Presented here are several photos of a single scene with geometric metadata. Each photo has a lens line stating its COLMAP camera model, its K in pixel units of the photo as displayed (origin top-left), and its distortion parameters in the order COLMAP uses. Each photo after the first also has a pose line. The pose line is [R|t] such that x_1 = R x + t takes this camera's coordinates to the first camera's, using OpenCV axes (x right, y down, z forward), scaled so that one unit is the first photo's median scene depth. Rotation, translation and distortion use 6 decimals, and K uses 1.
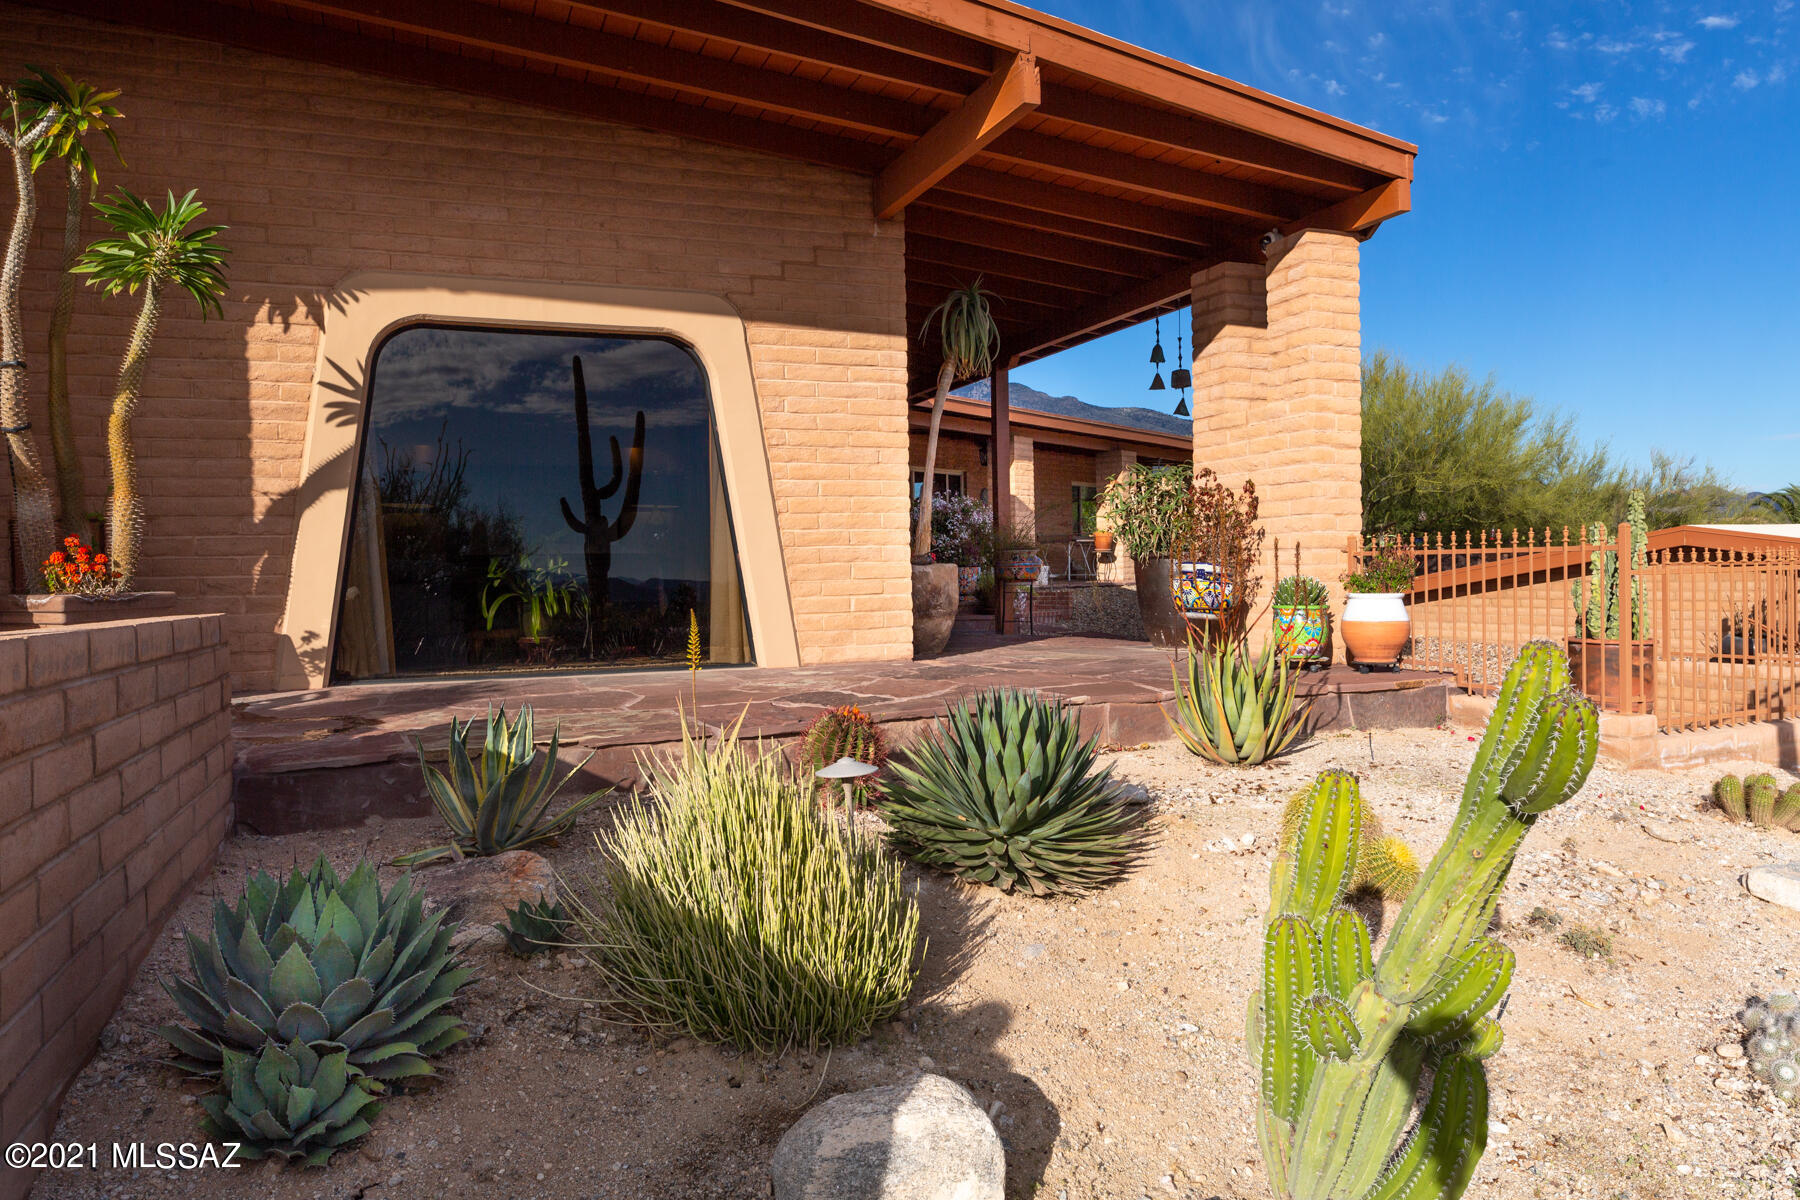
lens RADIAL K [[1237.2, 0, 900.0], [0, 1237.2, 600.0], [0, 0, 1]] dist [-0.001163, 0.001118]
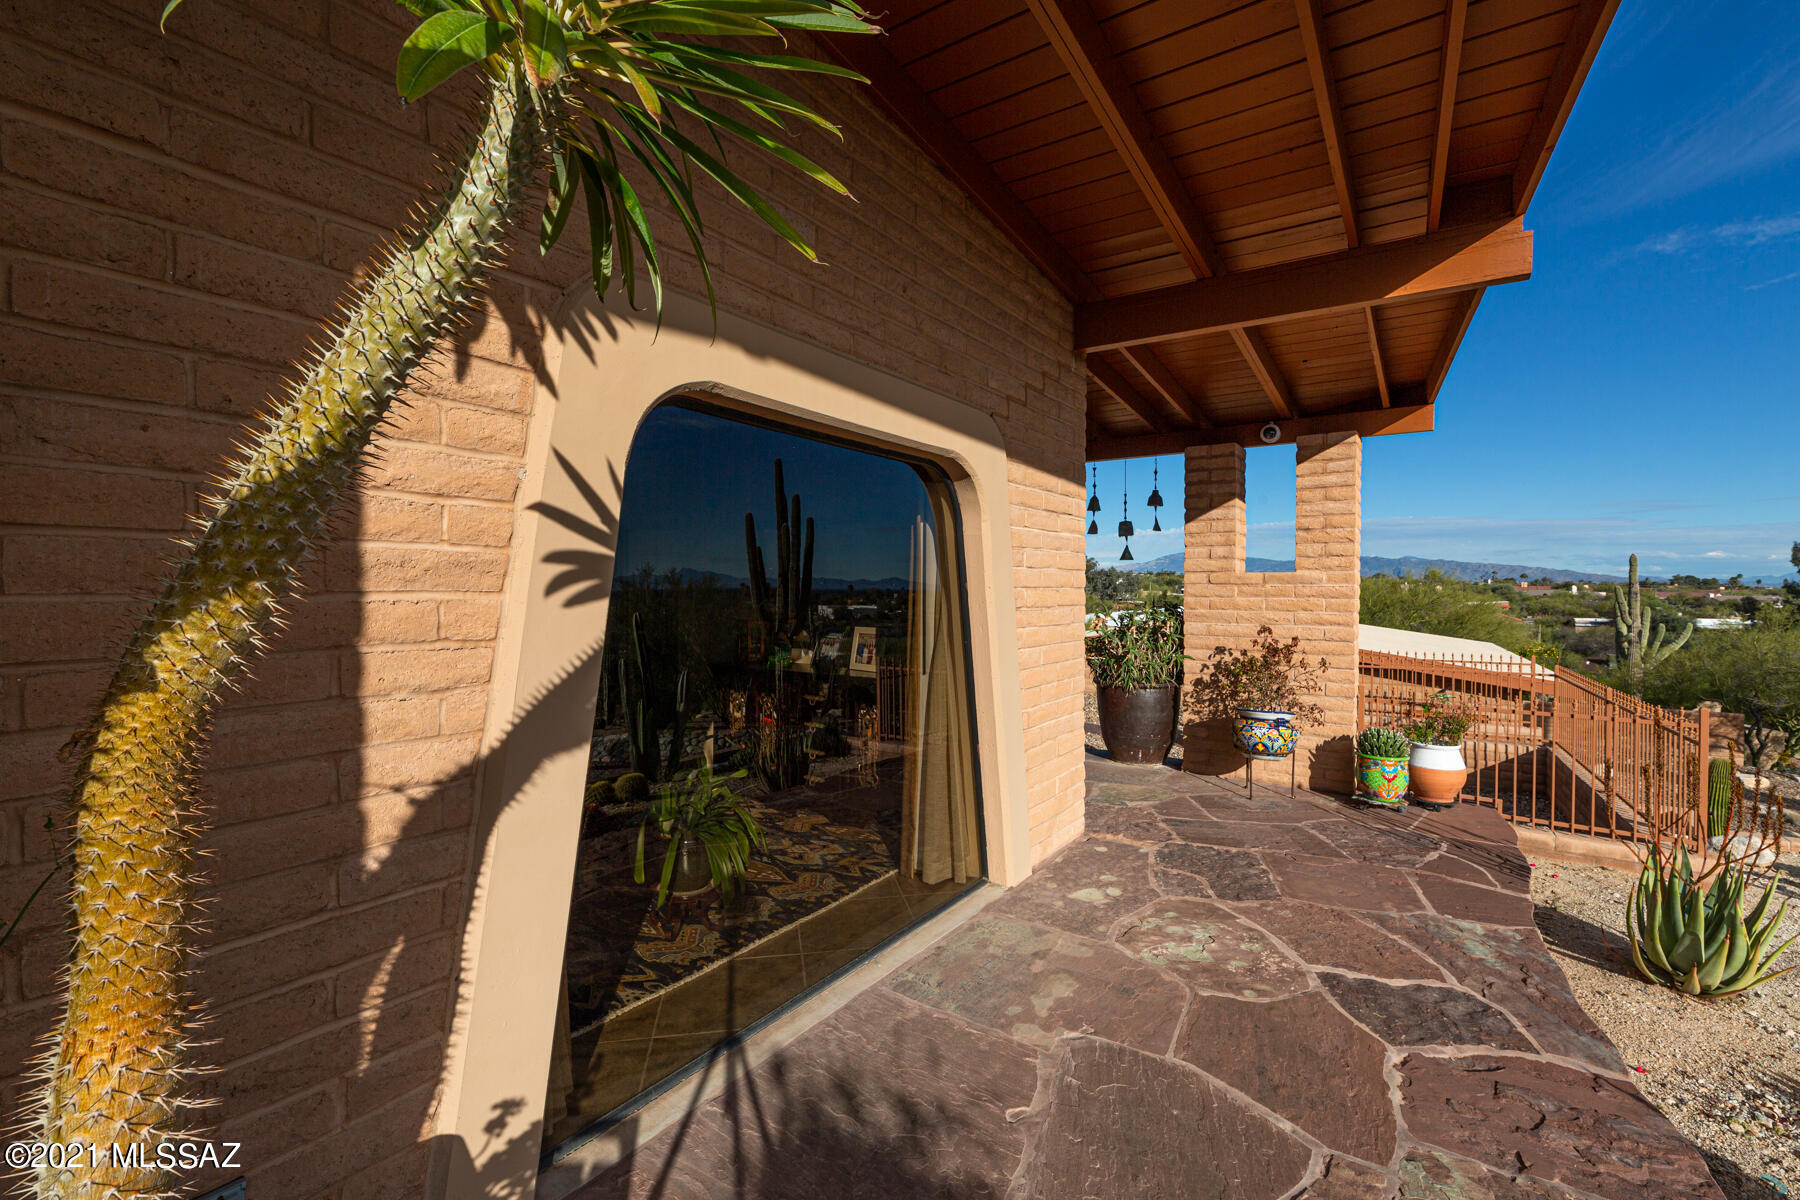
lens RADIAL K [[770.9, 0, 900.0], [0, 770.9, 600.0], [0, 0, 1]] dist [-0.002843, -0.000415]
pose [[0.841231, 0.017452, 0.540394, -0.505138], [-0.013693, 0.999846, -0.010975, -0.141621], [-0.540503, 0.001833, 0.841340, 0.706134]]
